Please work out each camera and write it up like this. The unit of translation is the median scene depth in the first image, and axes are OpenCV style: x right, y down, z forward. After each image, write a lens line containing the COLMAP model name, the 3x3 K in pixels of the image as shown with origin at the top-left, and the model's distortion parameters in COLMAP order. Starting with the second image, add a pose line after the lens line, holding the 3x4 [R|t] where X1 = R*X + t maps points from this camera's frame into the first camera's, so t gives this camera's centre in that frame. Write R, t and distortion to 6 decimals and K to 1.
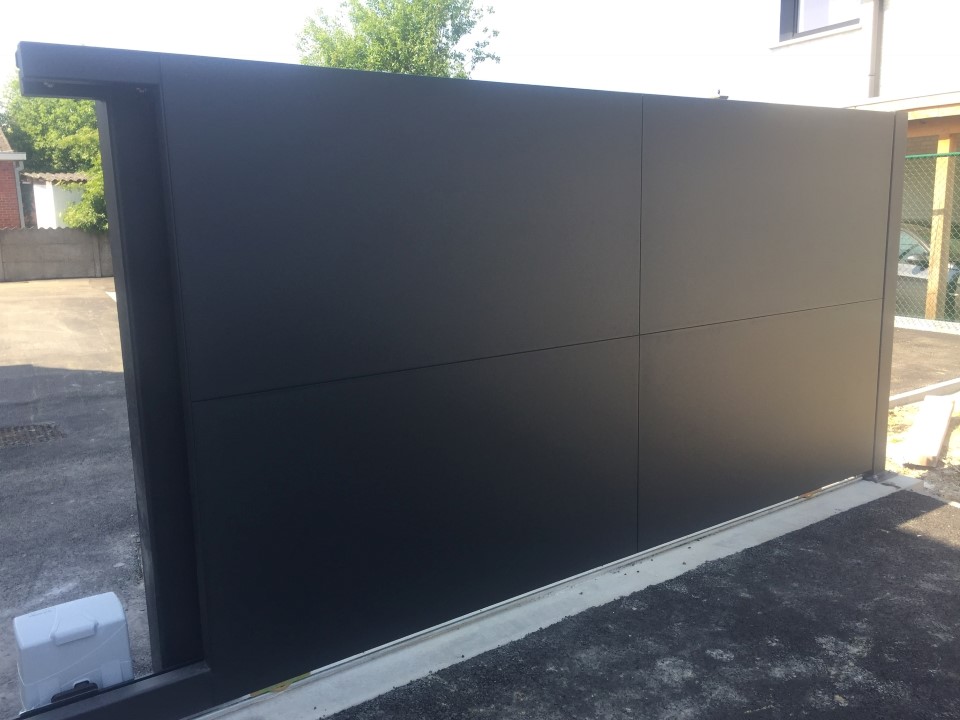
lens RADIAL K [[836.2, 0, 477.5], [0, 836.2, 357.2], [0, 0, 1]] dist [0.067019, -0.091572]
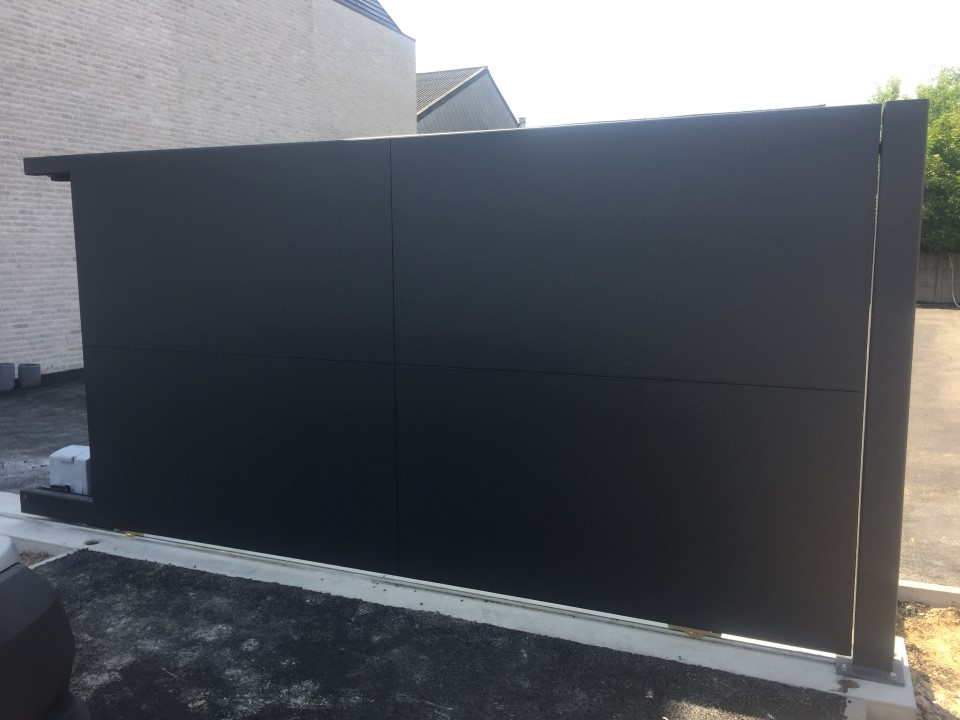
lens RADIAL K [[836.2, 0, 479.2], [0, 836.2, 362.1], [0, 0, 1]] dist [0.067019, -0.091572]
pose [[0.520304, 0.138136, -0.842735, 1.252811], [-0.167302, 0.984196, 0.058031, -0.116780], [0.837433, 0.110798, 0.535192, 0.592497]]
